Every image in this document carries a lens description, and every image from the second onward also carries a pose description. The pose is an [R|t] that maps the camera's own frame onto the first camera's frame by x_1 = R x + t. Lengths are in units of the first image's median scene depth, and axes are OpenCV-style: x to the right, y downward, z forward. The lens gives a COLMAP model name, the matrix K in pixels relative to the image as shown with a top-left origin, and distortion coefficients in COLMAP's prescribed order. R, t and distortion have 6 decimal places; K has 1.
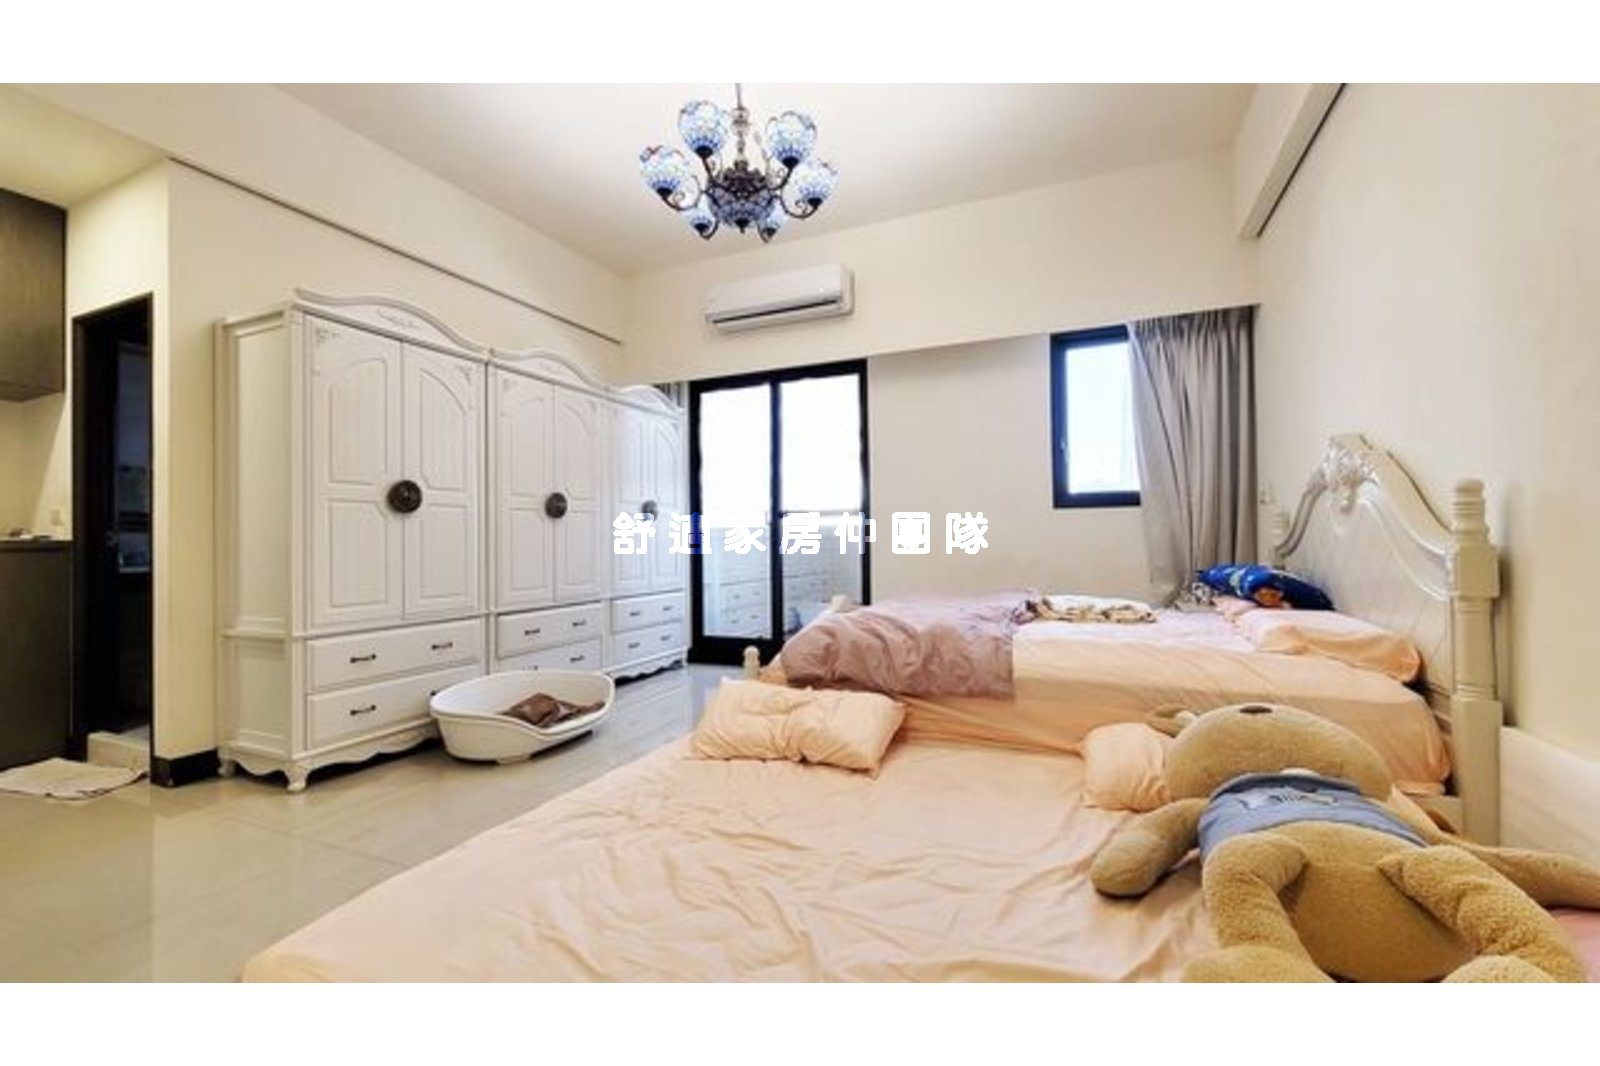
lens RADIAL K [[651.4, 0, 800.0], [0, 651.4, 533.0], [0, 0, 1]] dist [0.000196, 0.000059]
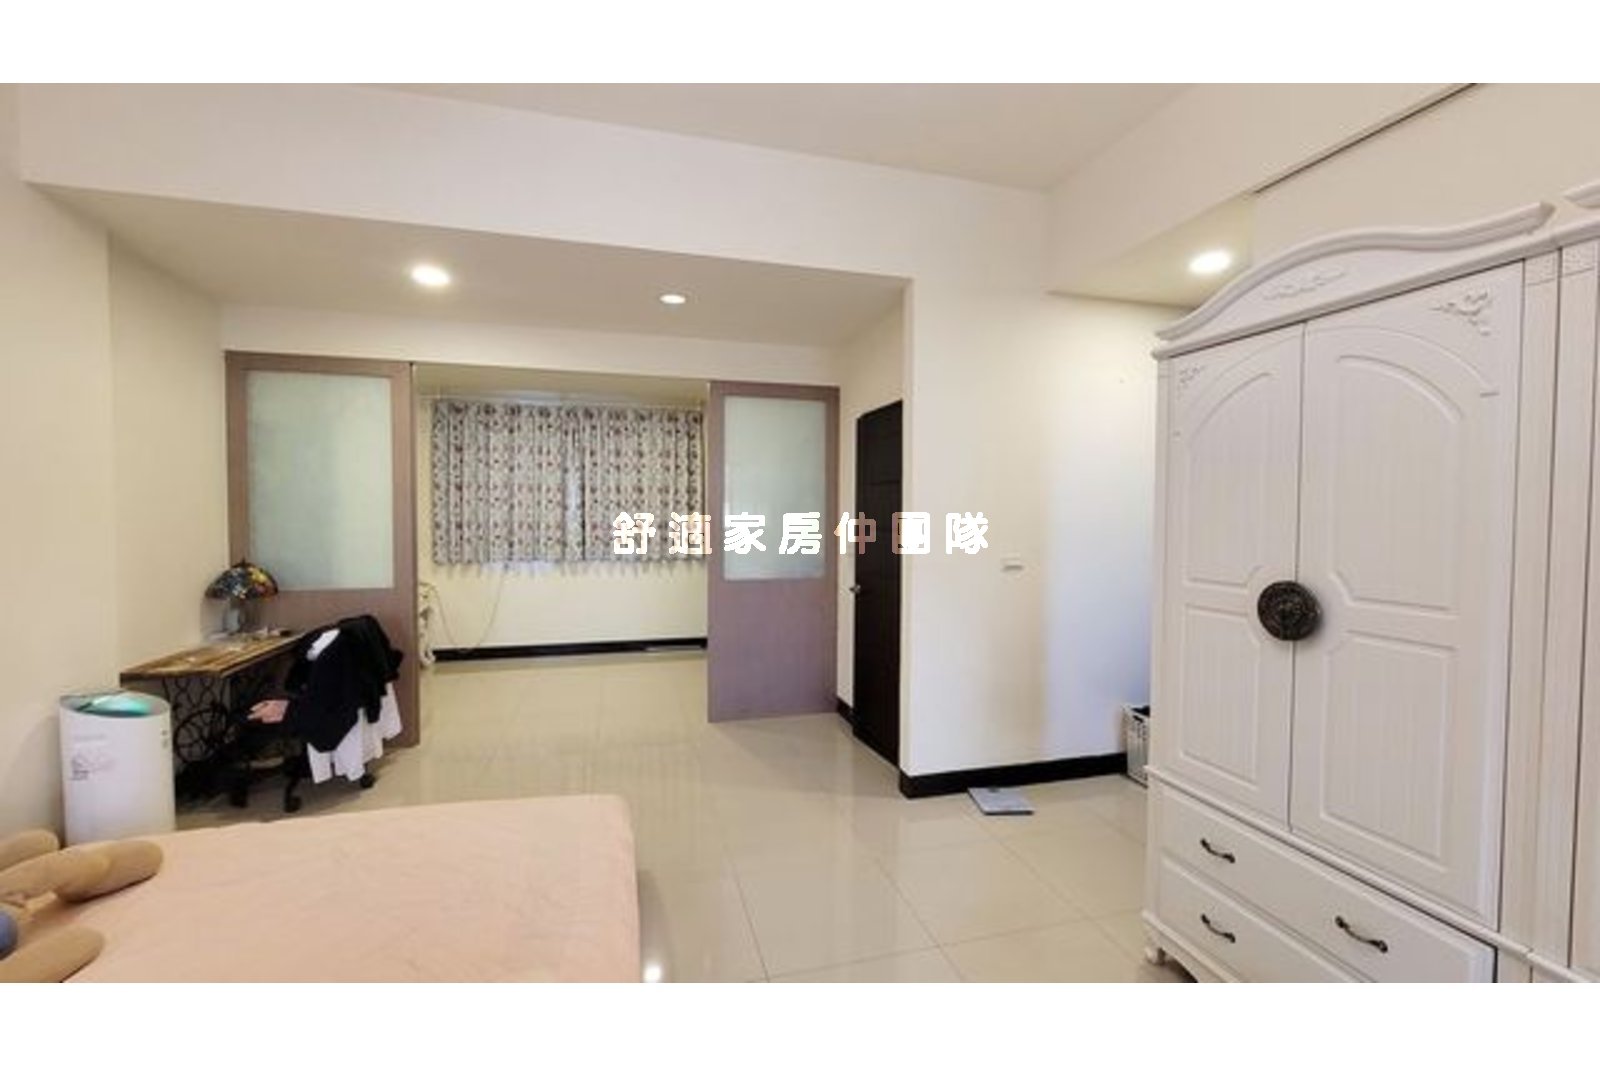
lens RADIAL K [[651.4, 0, 800.0], [0, 651.4, 533.0], [0, 0, 1]] dist [0.000196, 0.000059]
pose [[-0.777811, 0.022246, -0.628105, 0.055060], [0.004604, 0.999548, 0.029700, -0.139586], [0.628482, 0.020209, -0.777562, 1.172315]]
